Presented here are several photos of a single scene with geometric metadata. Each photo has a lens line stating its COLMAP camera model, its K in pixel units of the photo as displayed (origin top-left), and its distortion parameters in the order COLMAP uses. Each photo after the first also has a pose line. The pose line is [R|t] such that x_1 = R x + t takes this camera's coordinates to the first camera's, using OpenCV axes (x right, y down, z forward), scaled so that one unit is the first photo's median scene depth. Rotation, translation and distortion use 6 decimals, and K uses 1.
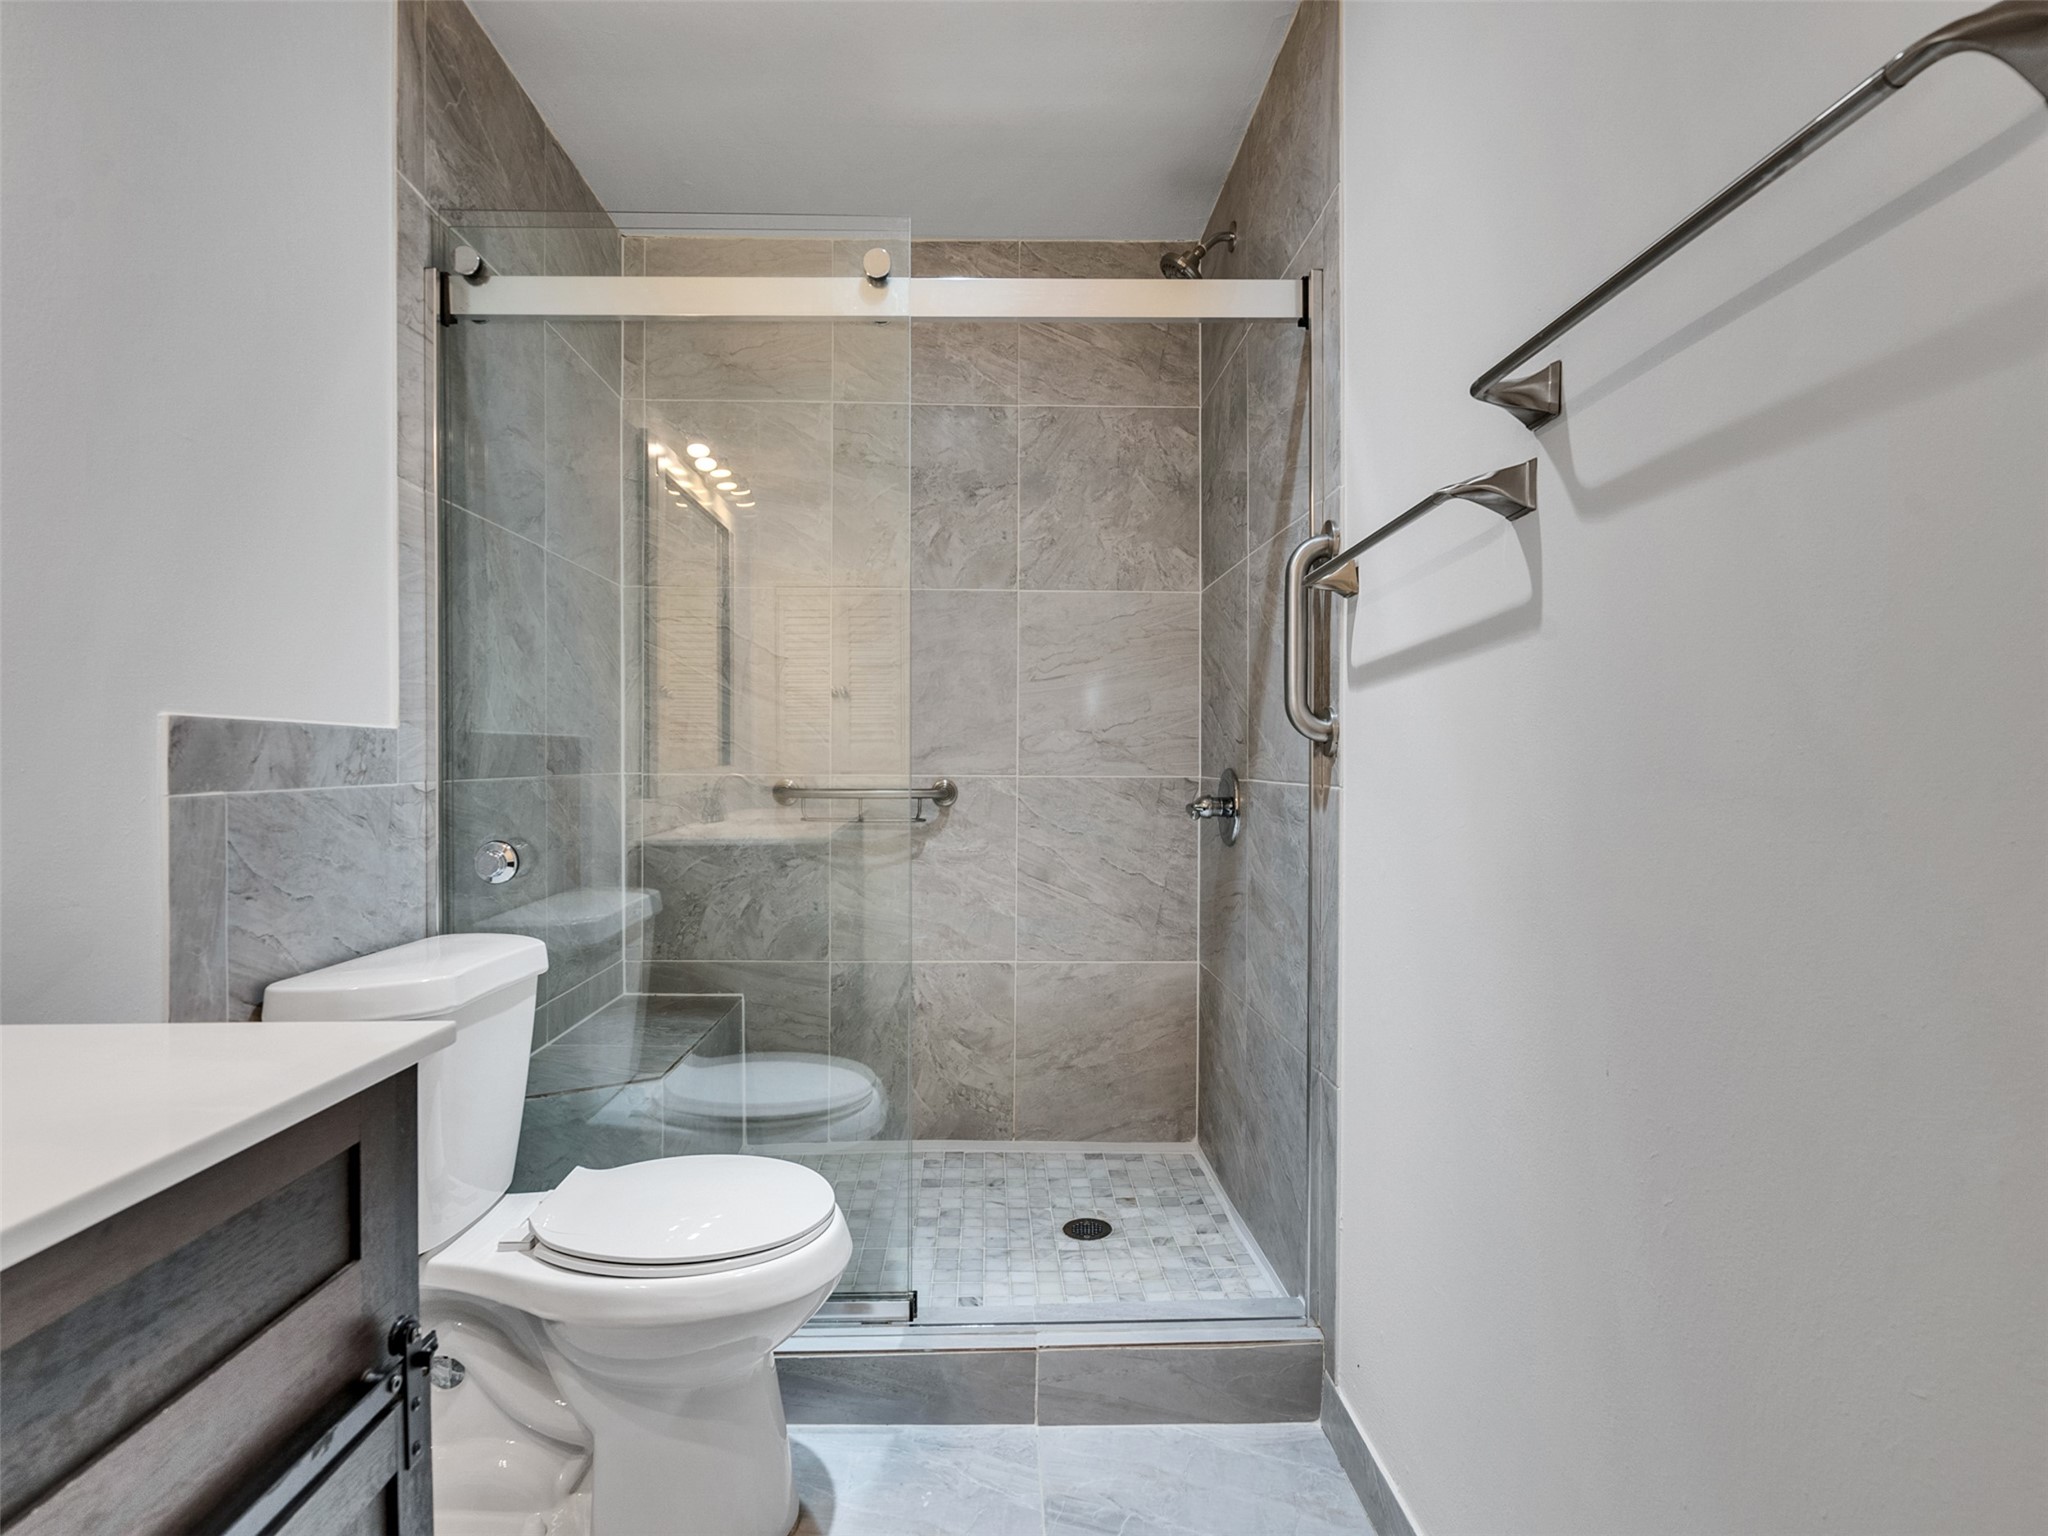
lens RADIAL K [[1046.9, 0, 1006.0], [0, 1046.9, 769.5], [0, 0, 1]] dist [-0.006890, 0.003194]
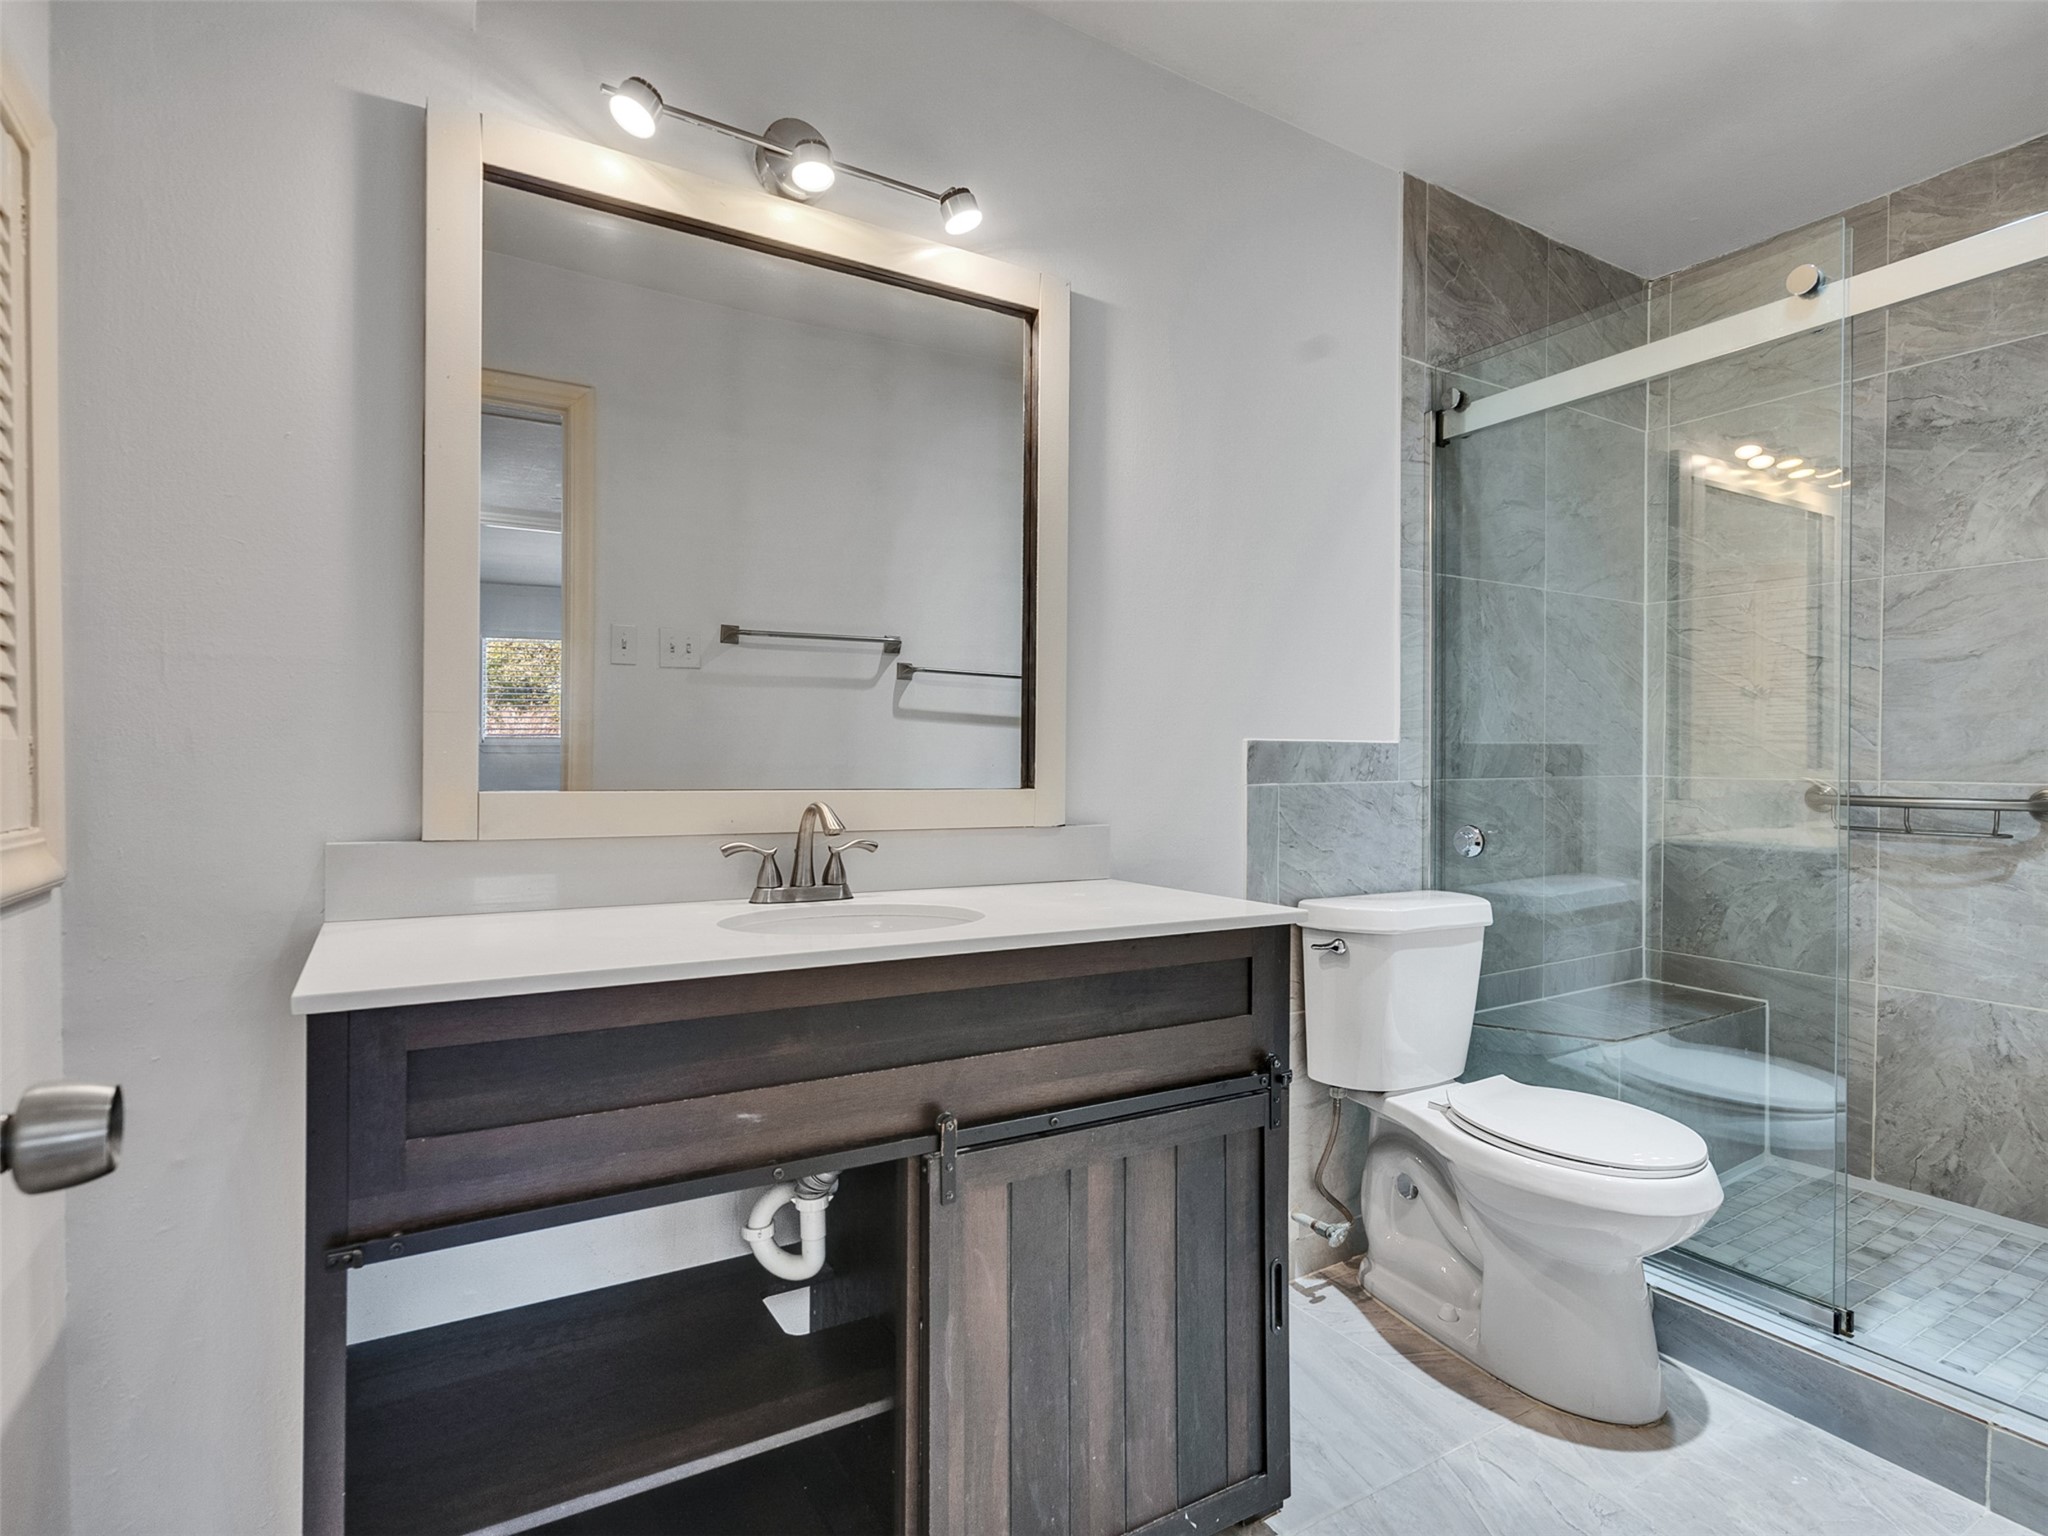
lens RADIAL K [[1046.9, 0, 1024.6], [0, 1046.9, 767.7], [0, 0, 1]] dist [-0.006890, 0.003194]
pose [[0.510400, 0.007309, -0.859906, 0.338841], [-0.008391, 0.999959, 0.003520, -0.004669], [0.859896, 0.005419, 0.510440, -0.156571]]
